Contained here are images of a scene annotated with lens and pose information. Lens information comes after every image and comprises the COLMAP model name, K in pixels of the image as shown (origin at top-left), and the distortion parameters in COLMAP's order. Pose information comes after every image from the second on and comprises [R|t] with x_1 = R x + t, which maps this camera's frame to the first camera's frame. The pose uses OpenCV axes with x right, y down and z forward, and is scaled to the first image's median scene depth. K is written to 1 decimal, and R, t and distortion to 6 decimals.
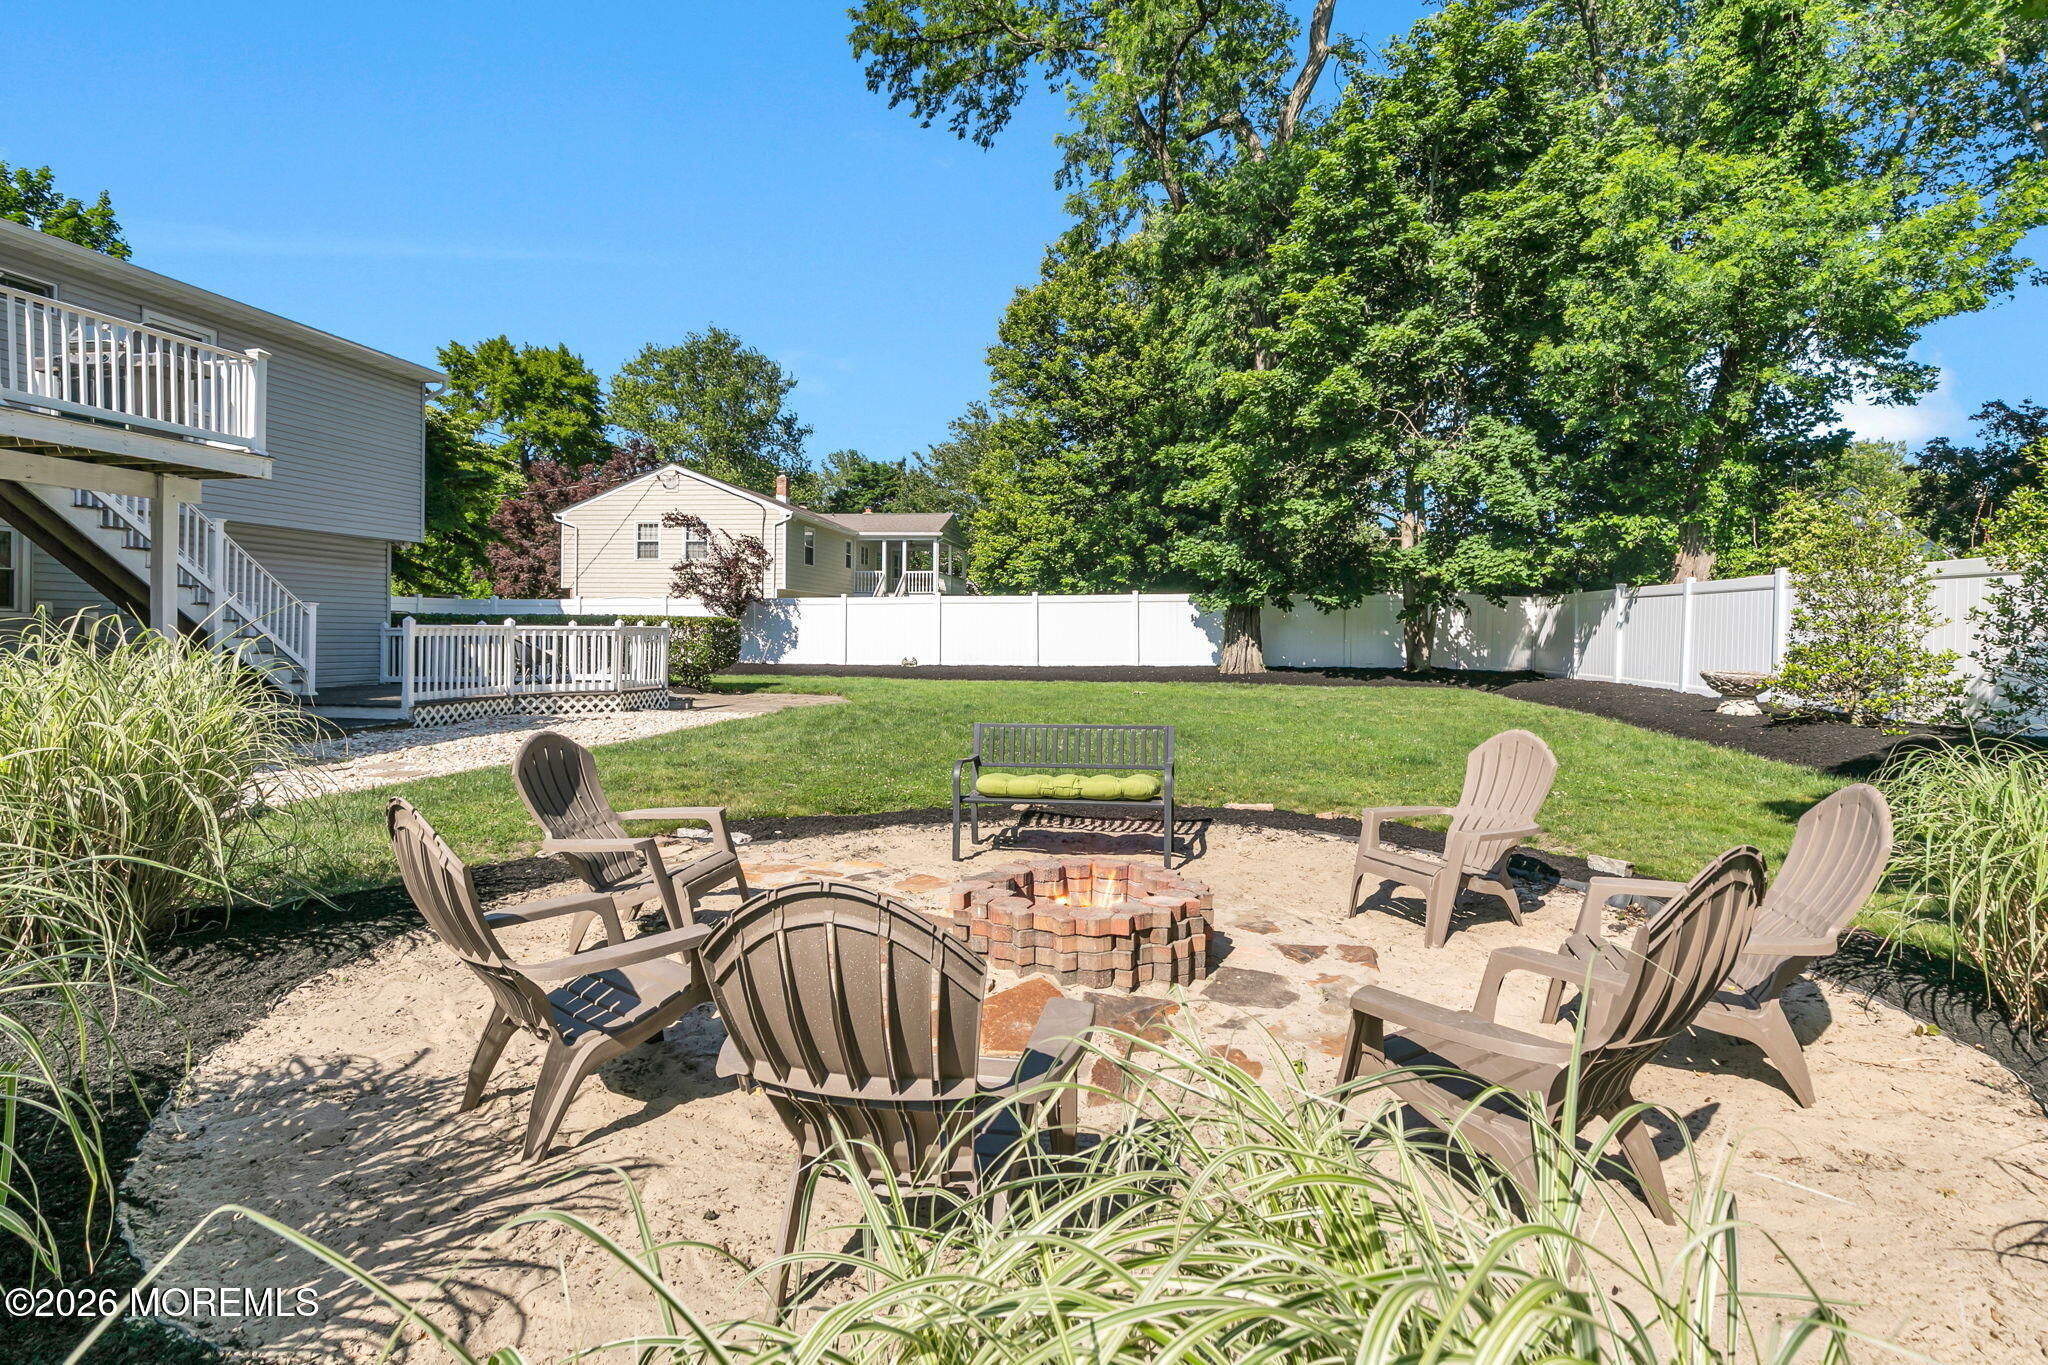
lens RADIAL K [[1018.5, 0, 1029.8], [0, 1018.5, 629.4], [0, 0, 1]] dist [0.009014, 0.000169]
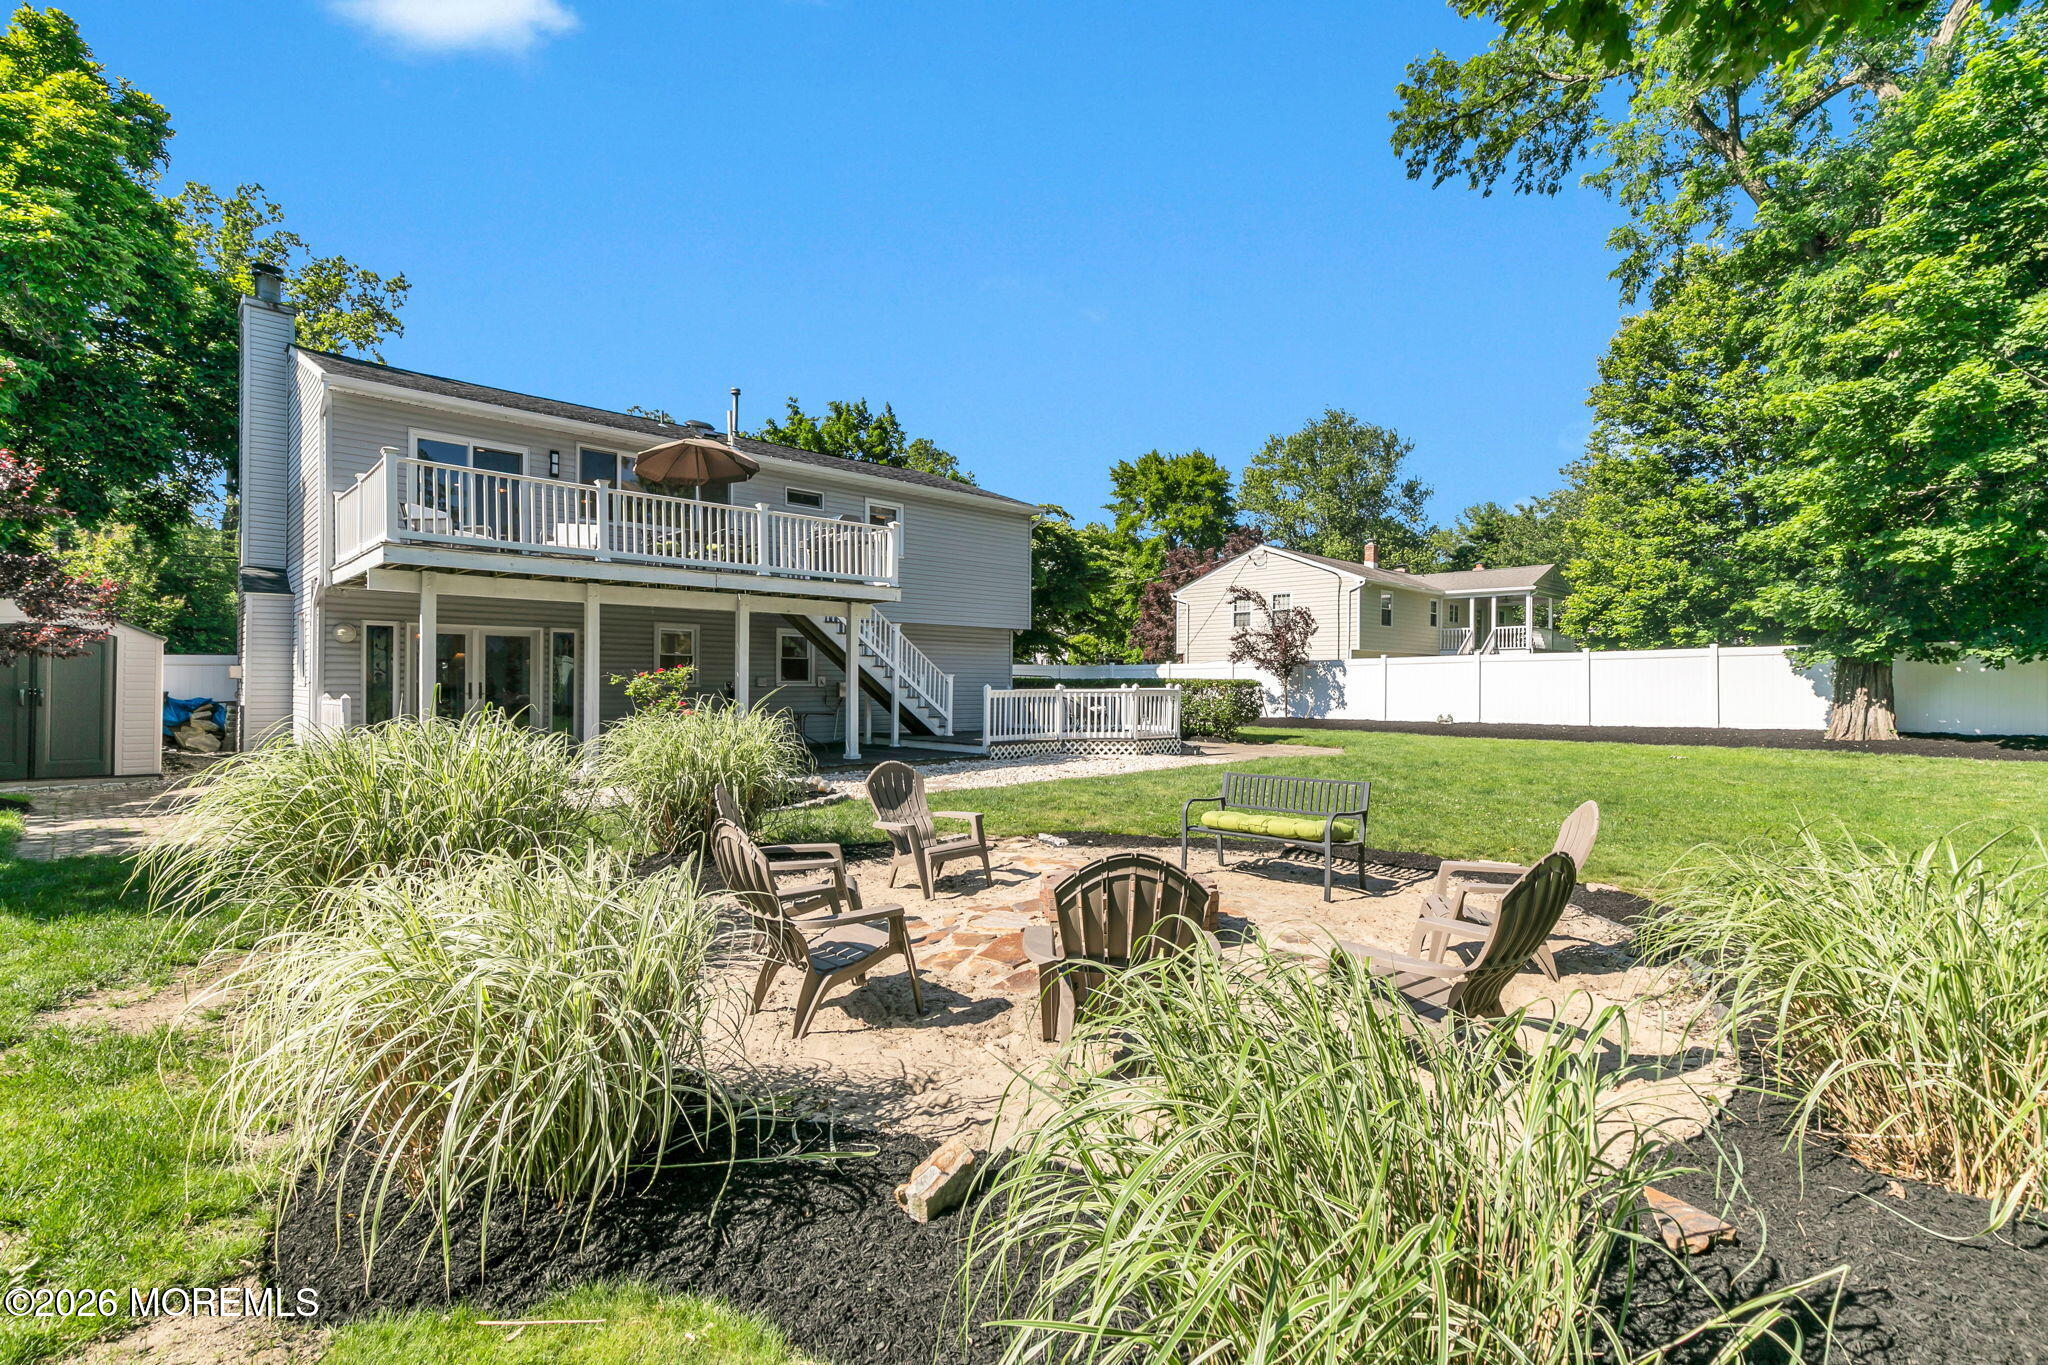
lens RADIAL K [[946.4, 0, 1022.7], [0, 946.4, 672.5], [0, 0, 1]] dist [-0.002210, -0.000883]
pose [[0.795144, -0.013286, -0.606275, 0.111241], [0.006096, 0.999885, -0.013918, -0.004396], [0.606390, 0.007371, 0.795134, -0.024706]]
